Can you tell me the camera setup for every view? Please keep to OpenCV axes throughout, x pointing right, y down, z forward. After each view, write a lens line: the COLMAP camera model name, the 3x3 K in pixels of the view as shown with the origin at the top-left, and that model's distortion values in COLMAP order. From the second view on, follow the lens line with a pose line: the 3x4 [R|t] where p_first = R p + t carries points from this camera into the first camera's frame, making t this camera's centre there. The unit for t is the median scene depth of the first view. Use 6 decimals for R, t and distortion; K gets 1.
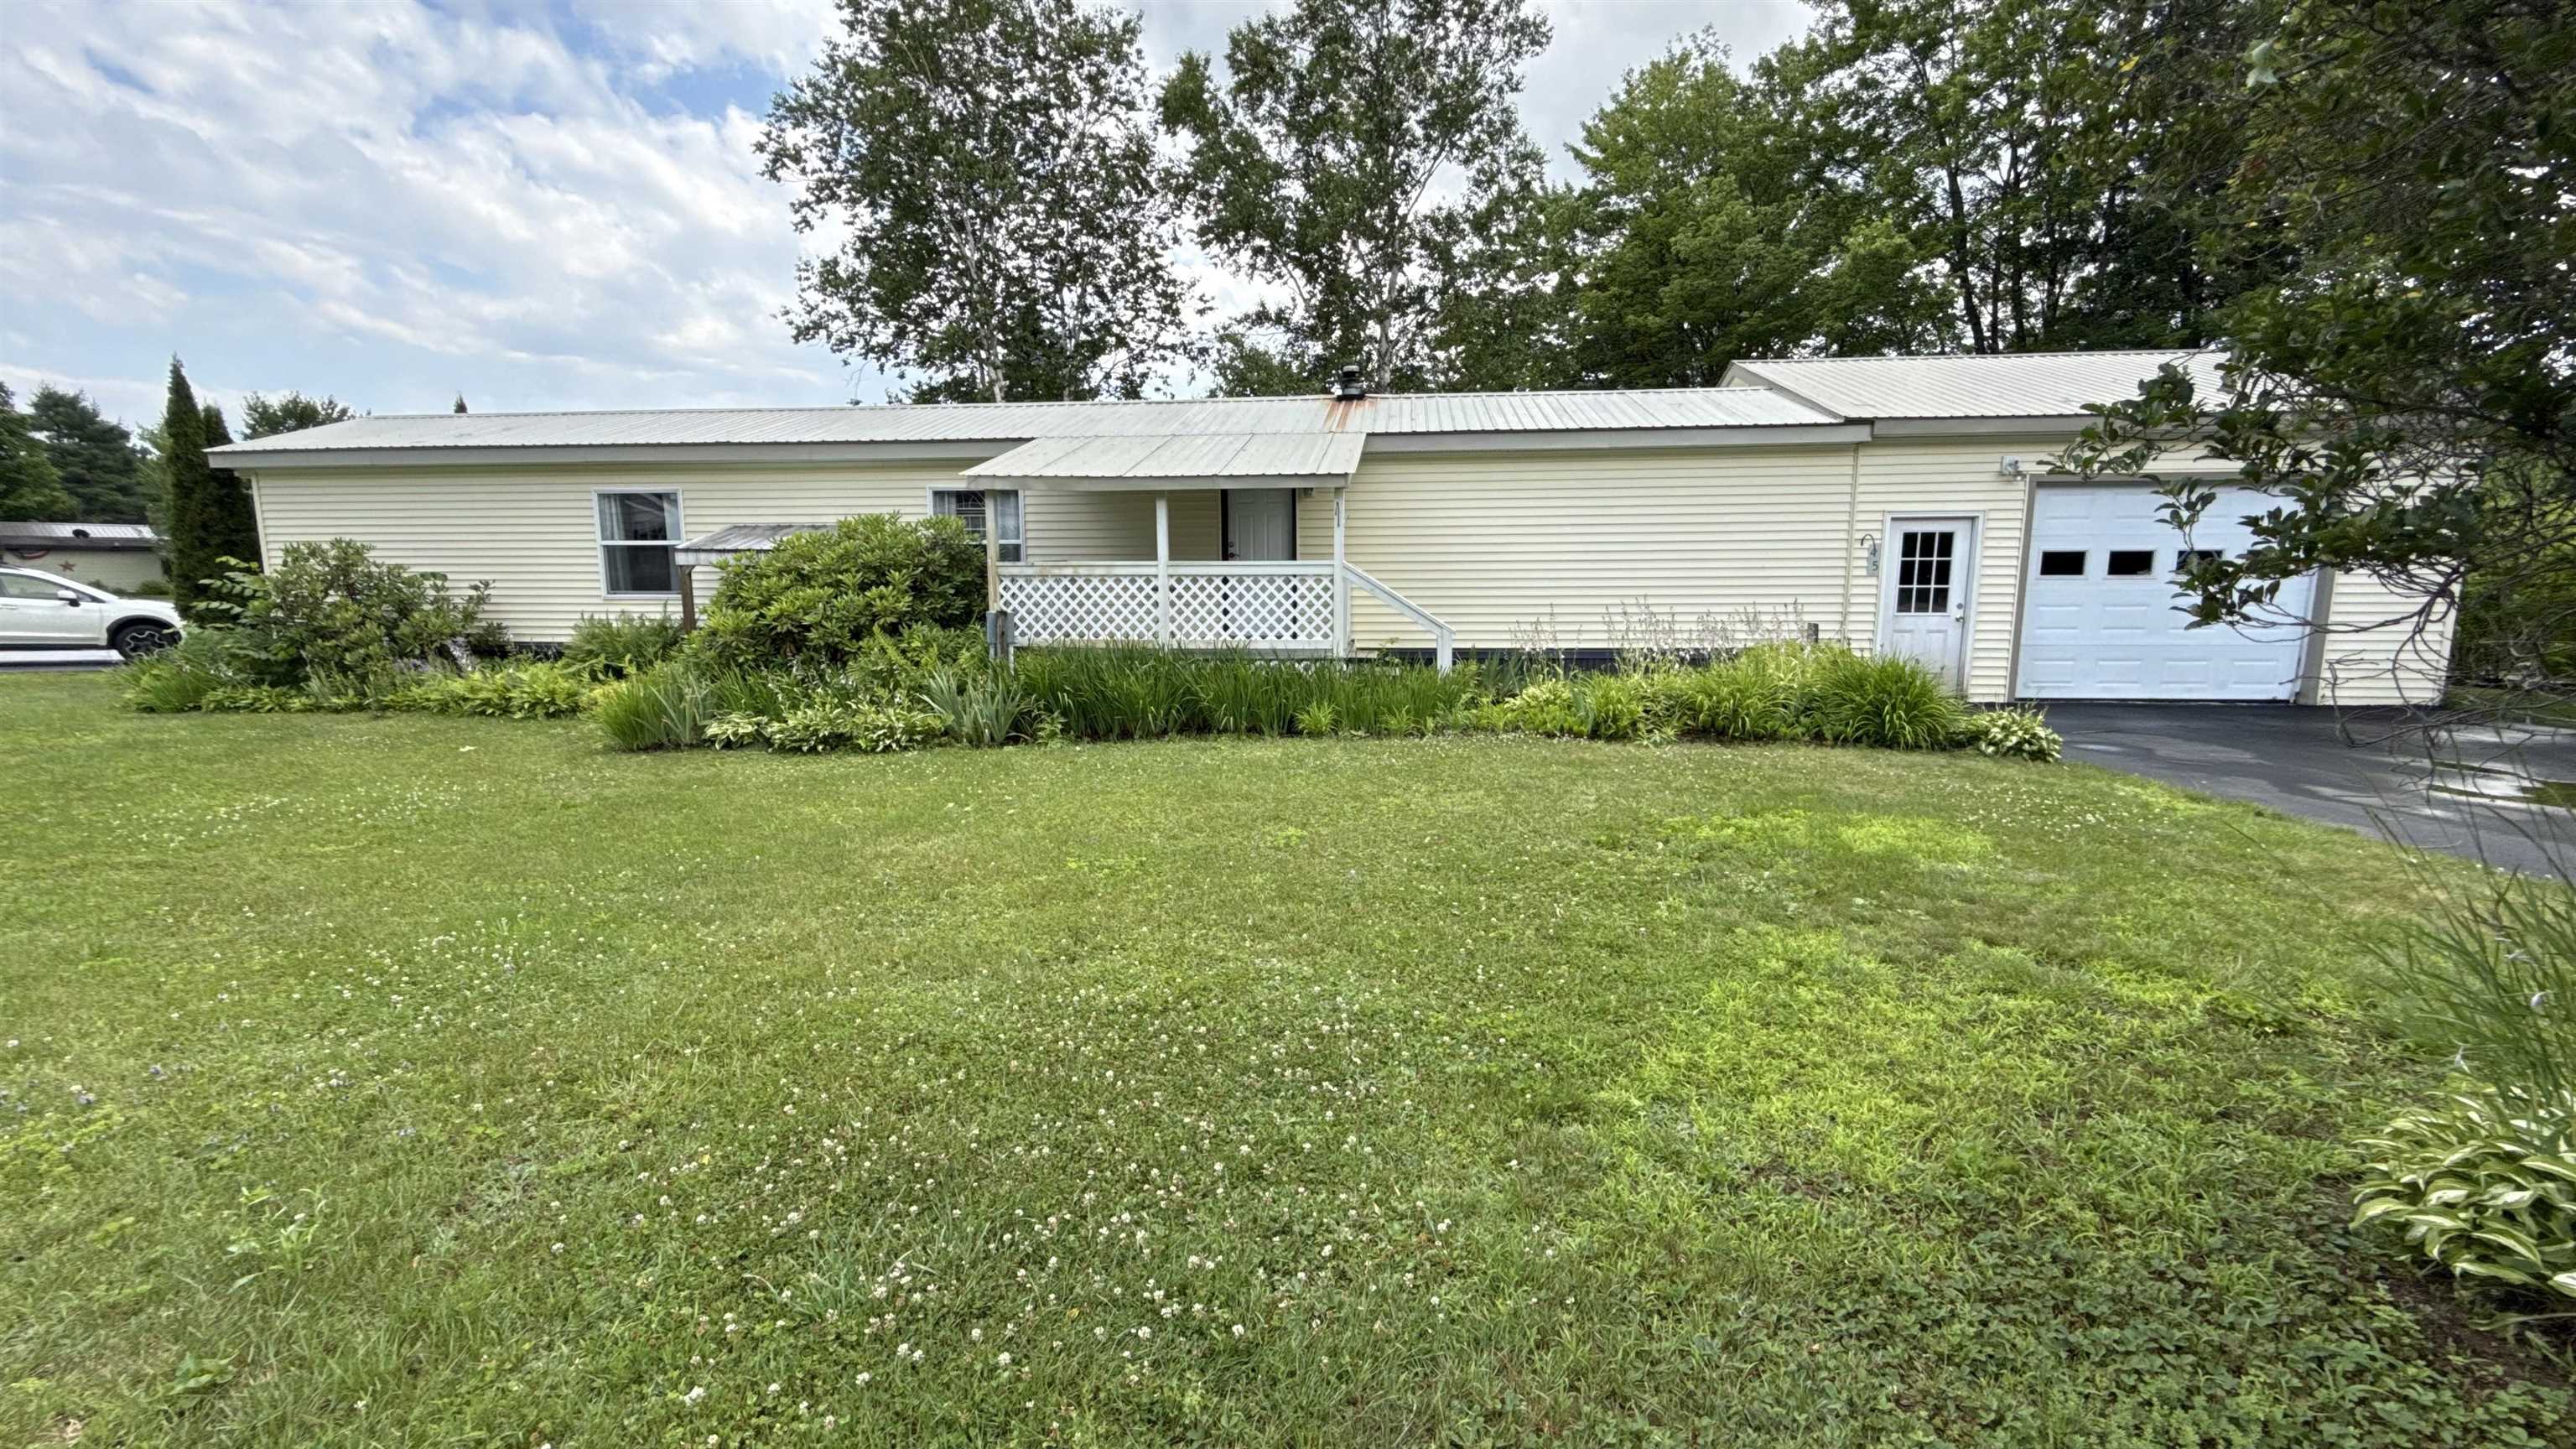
lens RADIAL K [[1030.6, 0, 1290.0], [0, 1030.6, 724.2], [0, 0, 1]] dist [-0.000415, 0.000329]
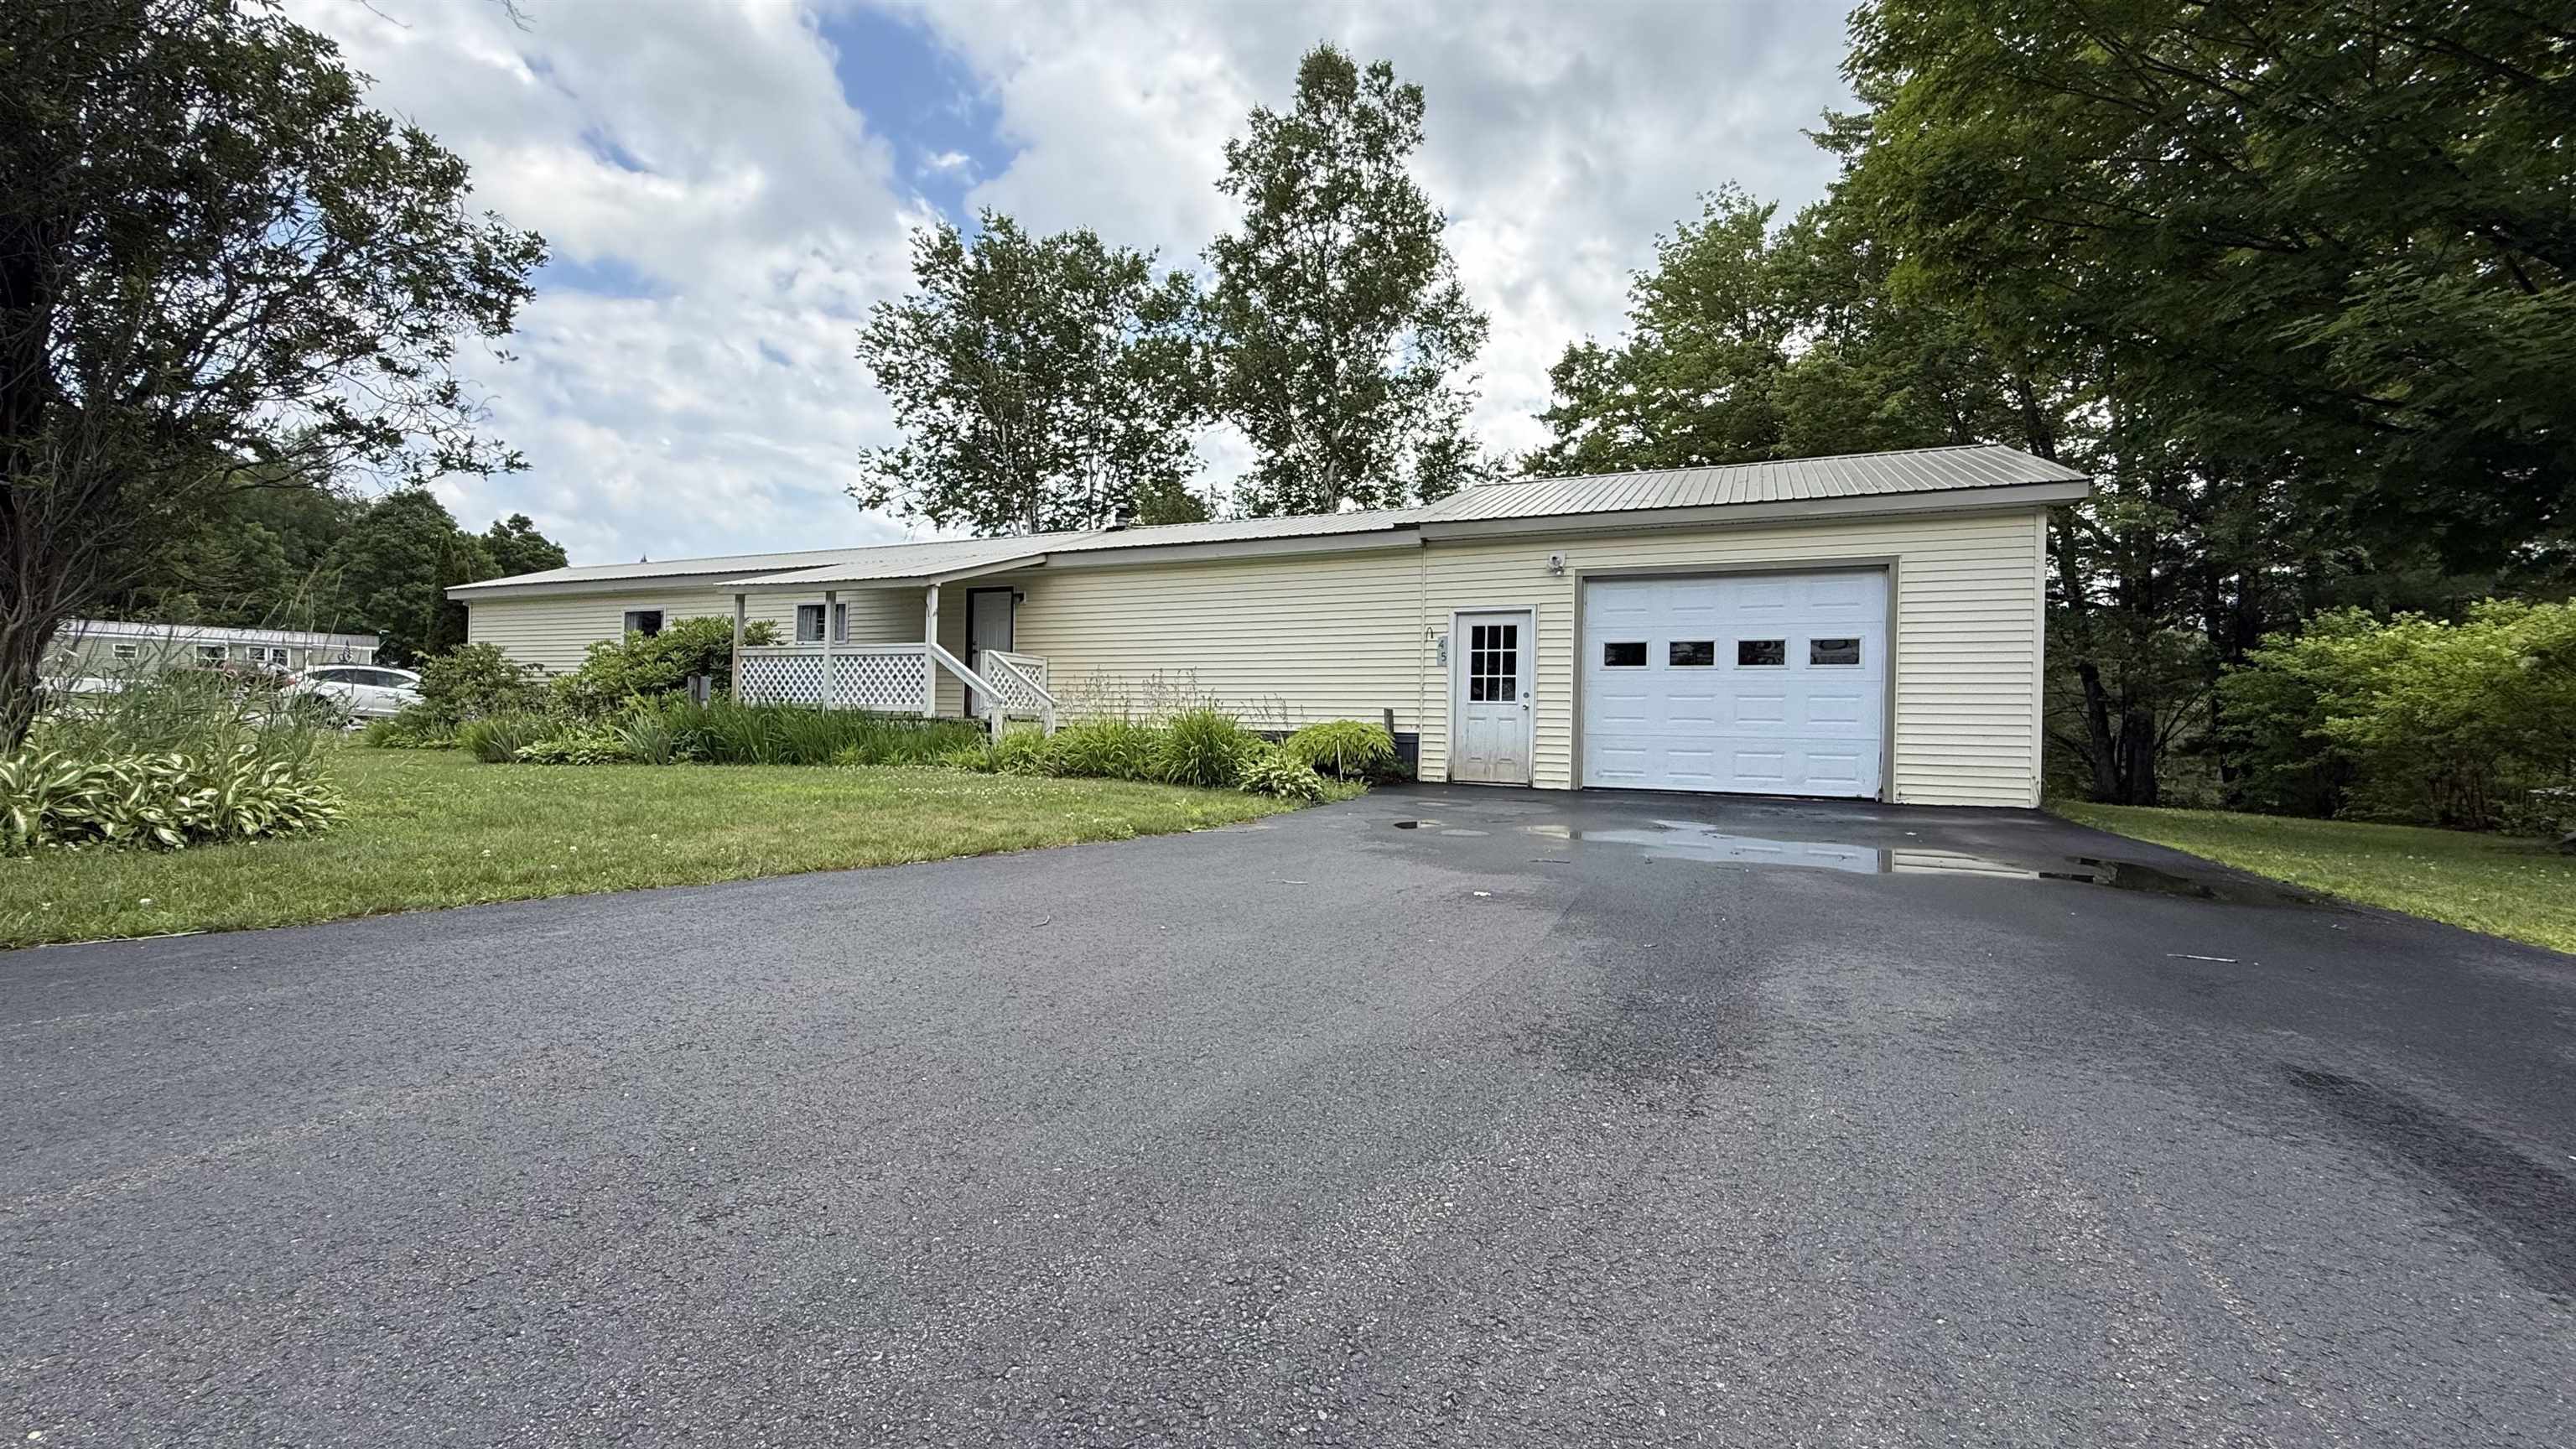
lens RADIAL K [[1030.6, 0, 1286.3], [0, 1030.6, 725.2], [0, 0, 1]] dist [-0.000415, 0.000329]
pose [[0.948471, 0.022671, -0.316053, 0.753224], [-0.070280, 0.987645, -0.140065, 0.078184], [0.308973, 0.155059, 0.938346, -0.044765]]
